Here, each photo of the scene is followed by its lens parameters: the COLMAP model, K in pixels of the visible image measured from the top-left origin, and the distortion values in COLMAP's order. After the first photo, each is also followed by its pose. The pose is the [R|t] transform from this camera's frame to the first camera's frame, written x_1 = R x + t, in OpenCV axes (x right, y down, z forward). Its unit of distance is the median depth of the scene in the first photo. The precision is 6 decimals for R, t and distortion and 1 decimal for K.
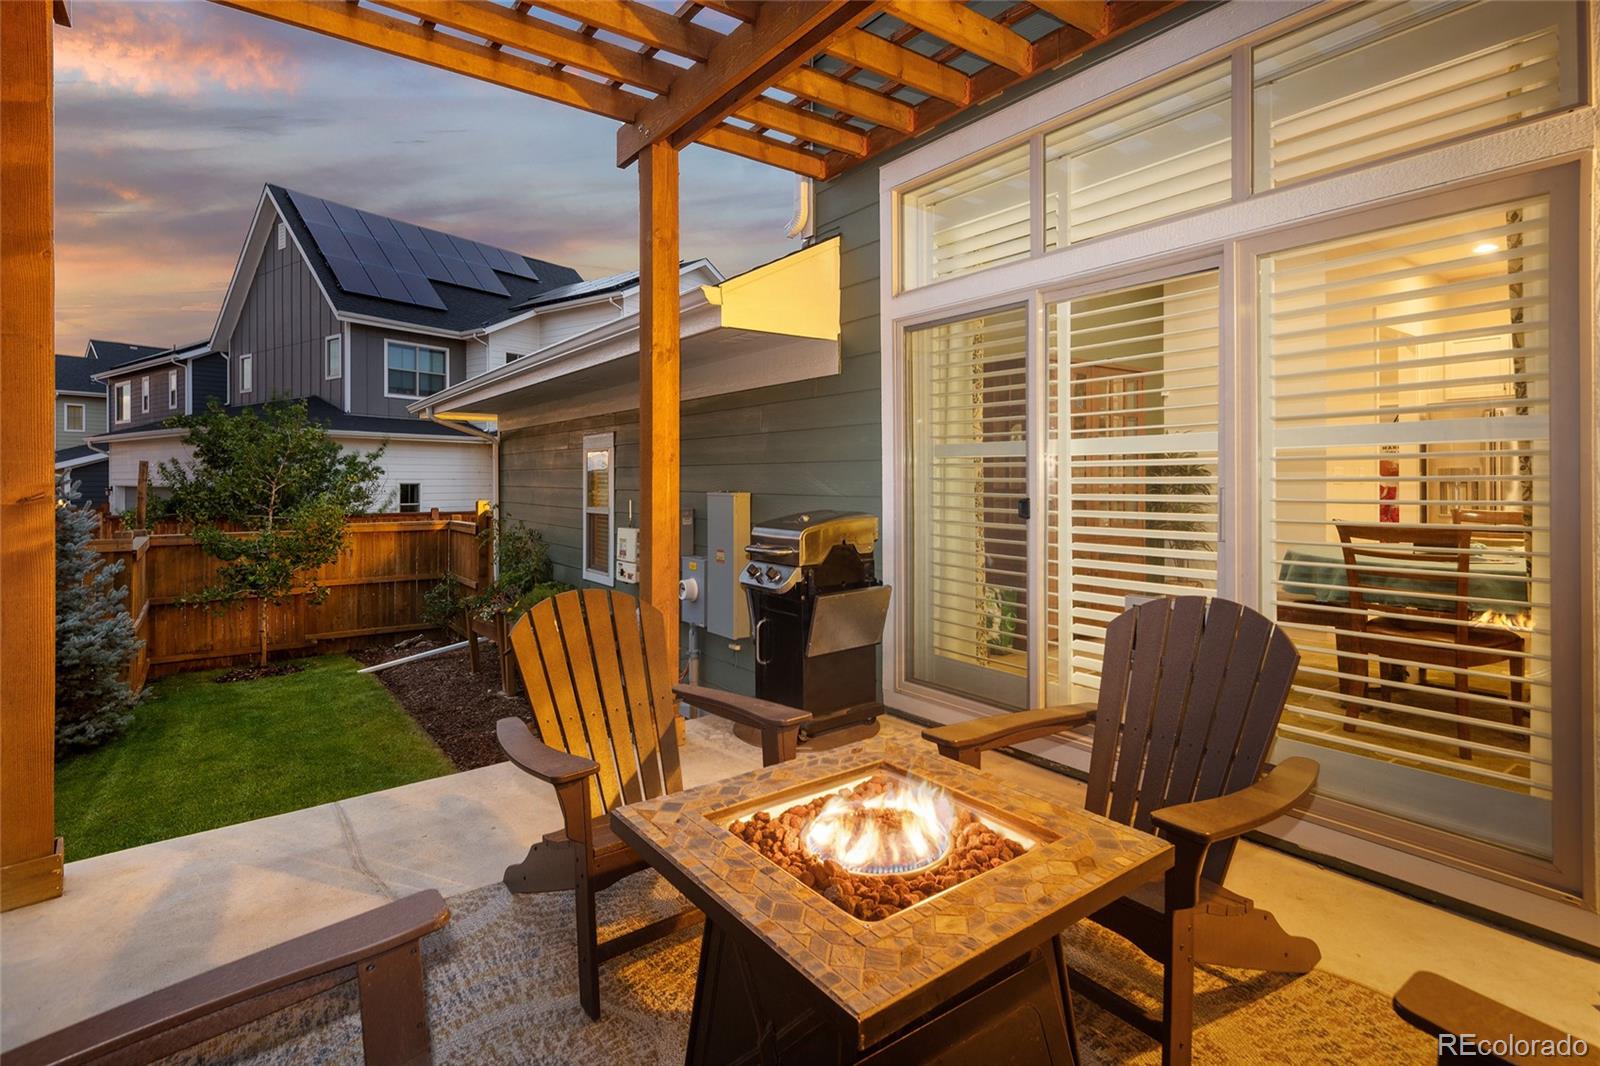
lens RADIAL K [[774.0, 0, 801.6], [0, 774.0, 468.8], [0, 0, 1]] dist [0.002788, 0.000022]
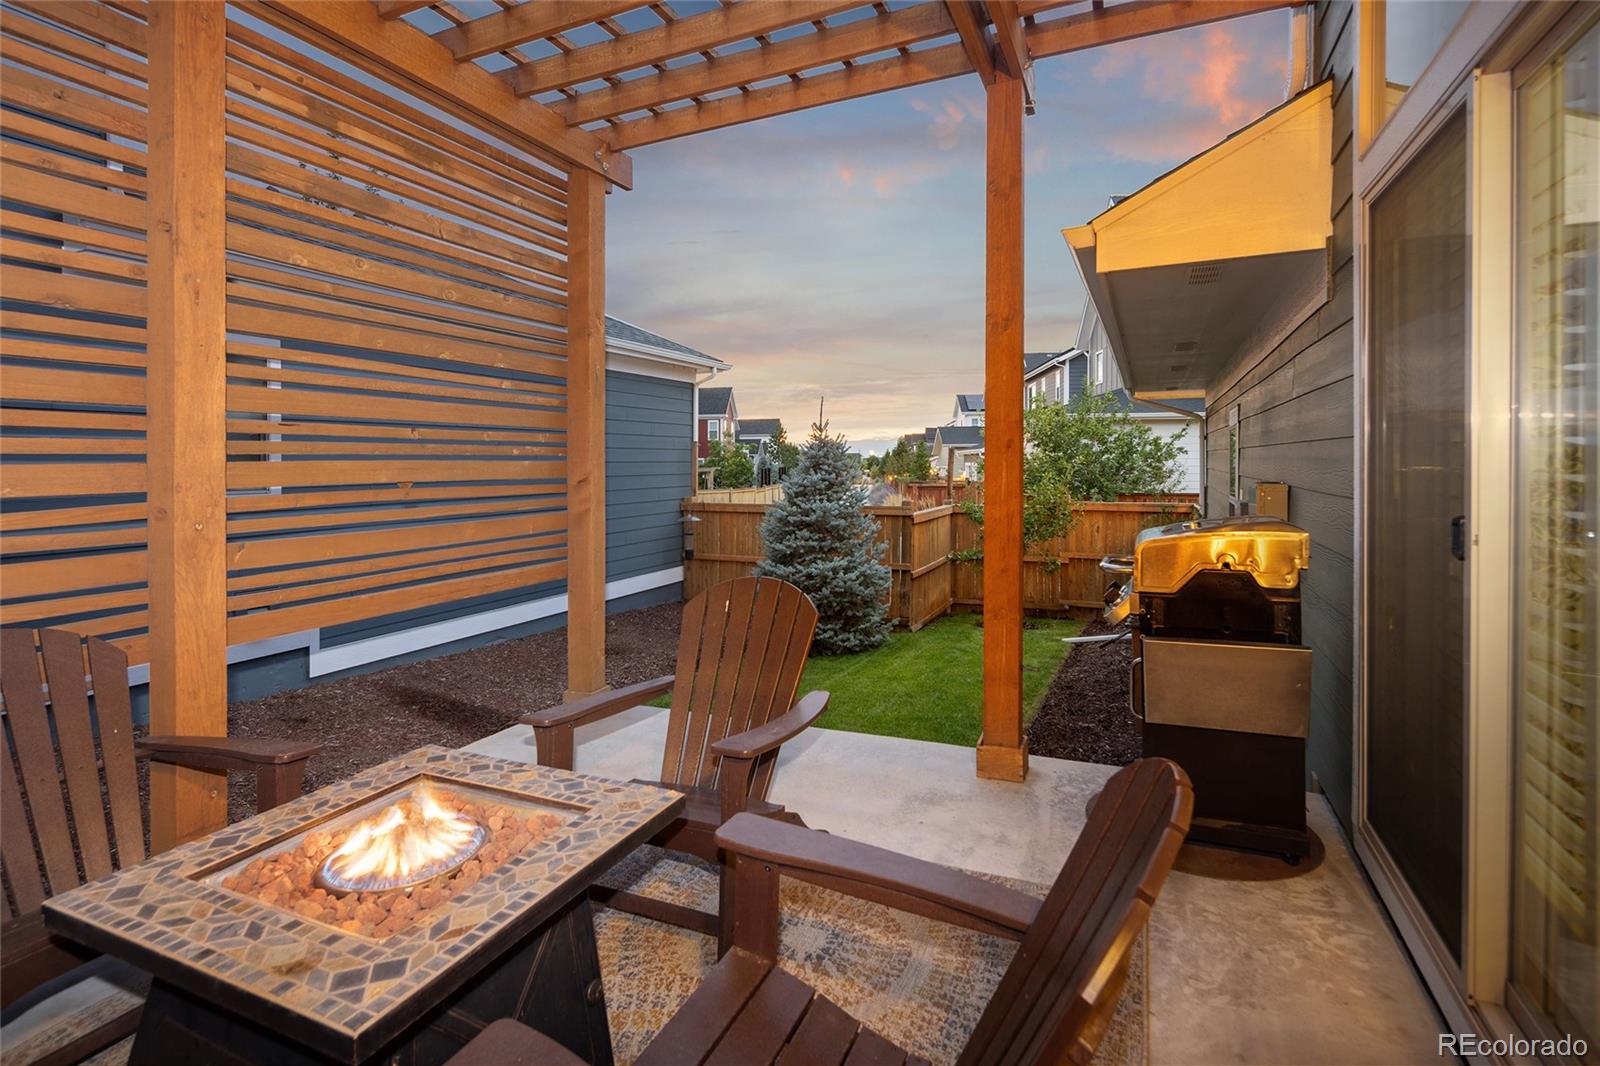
lens RADIAL K [[774.0, 0, 801.6], [0, 774.0, 468.8], [0, 0, 1]] dist [0.002788, 0.000022]
pose [[0.483940, 0.005288, -0.875085, 0.159466], [0.019941, 0.999655, 0.017069, -0.002285], [0.874874, -0.025710, 0.483668, 0.129676]]
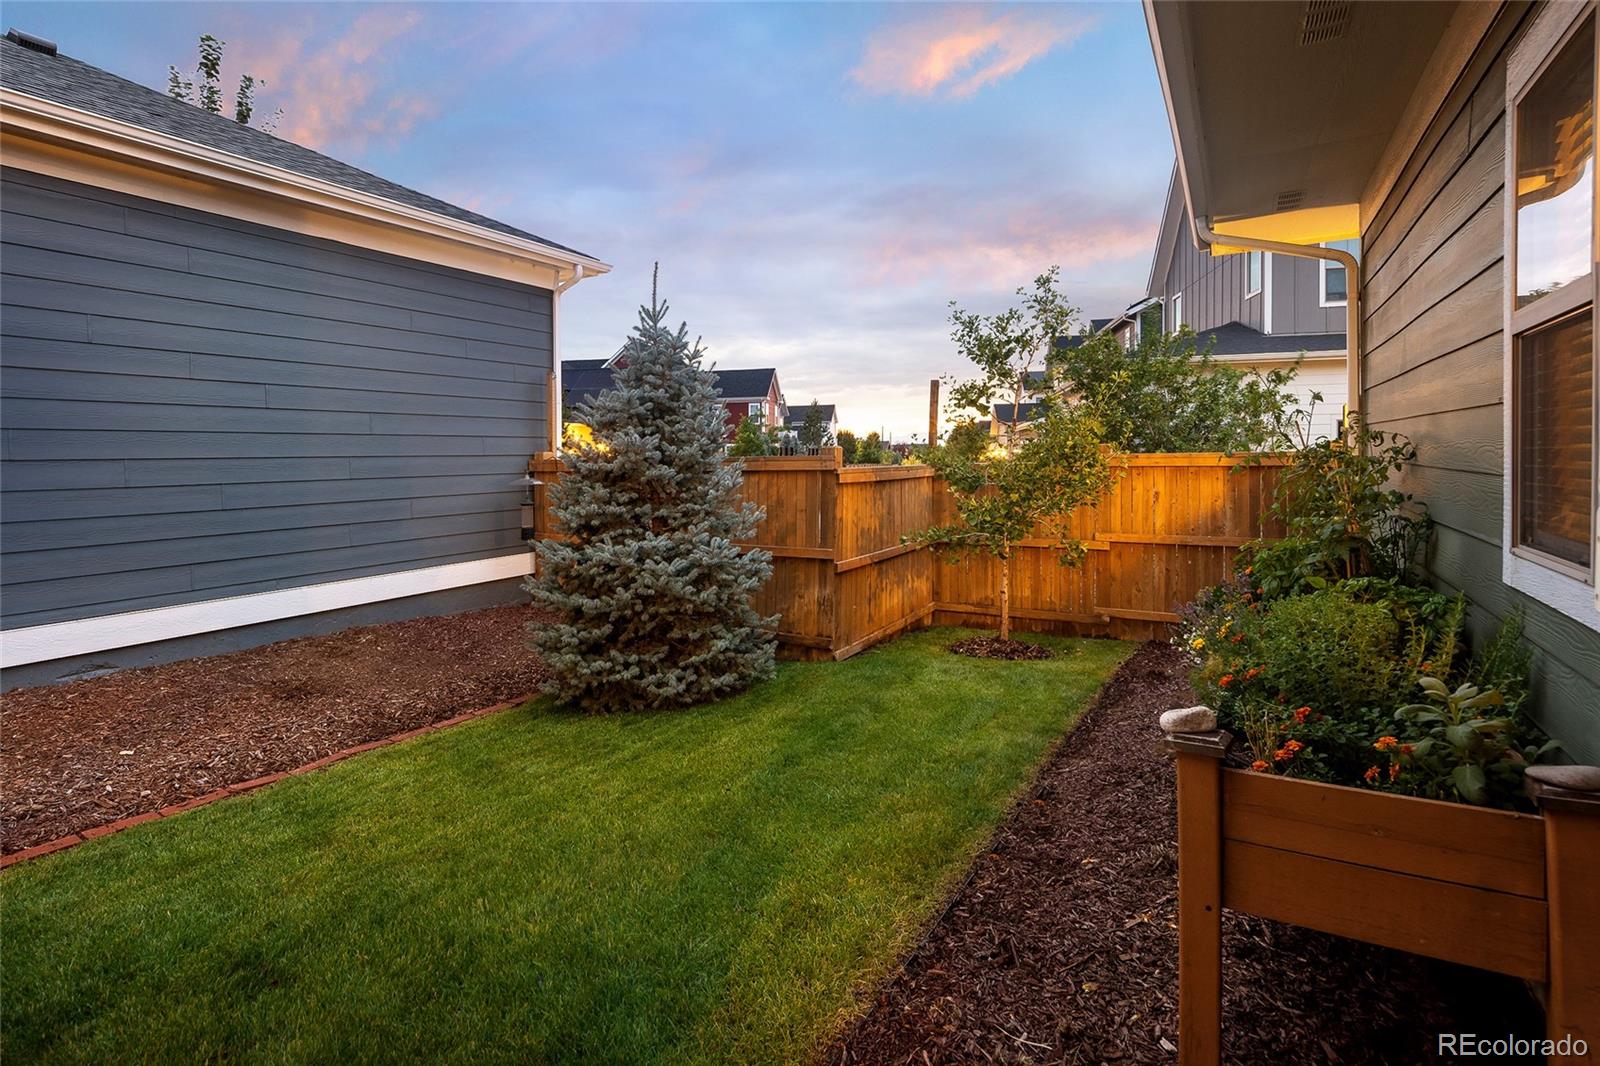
lens RADIAL K [[774.0, 0, 801.6], [0, 774.0, 468.8], [0, 0, 1]] dist [0.002788, 0.000022]
pose [[0.399258, 0.009033, -0.916794, -0.089823], [0.029503, 0.999307, 0.022695, 0.061200], [0.916364, -0.036109, 0.398715, 0.460021]]
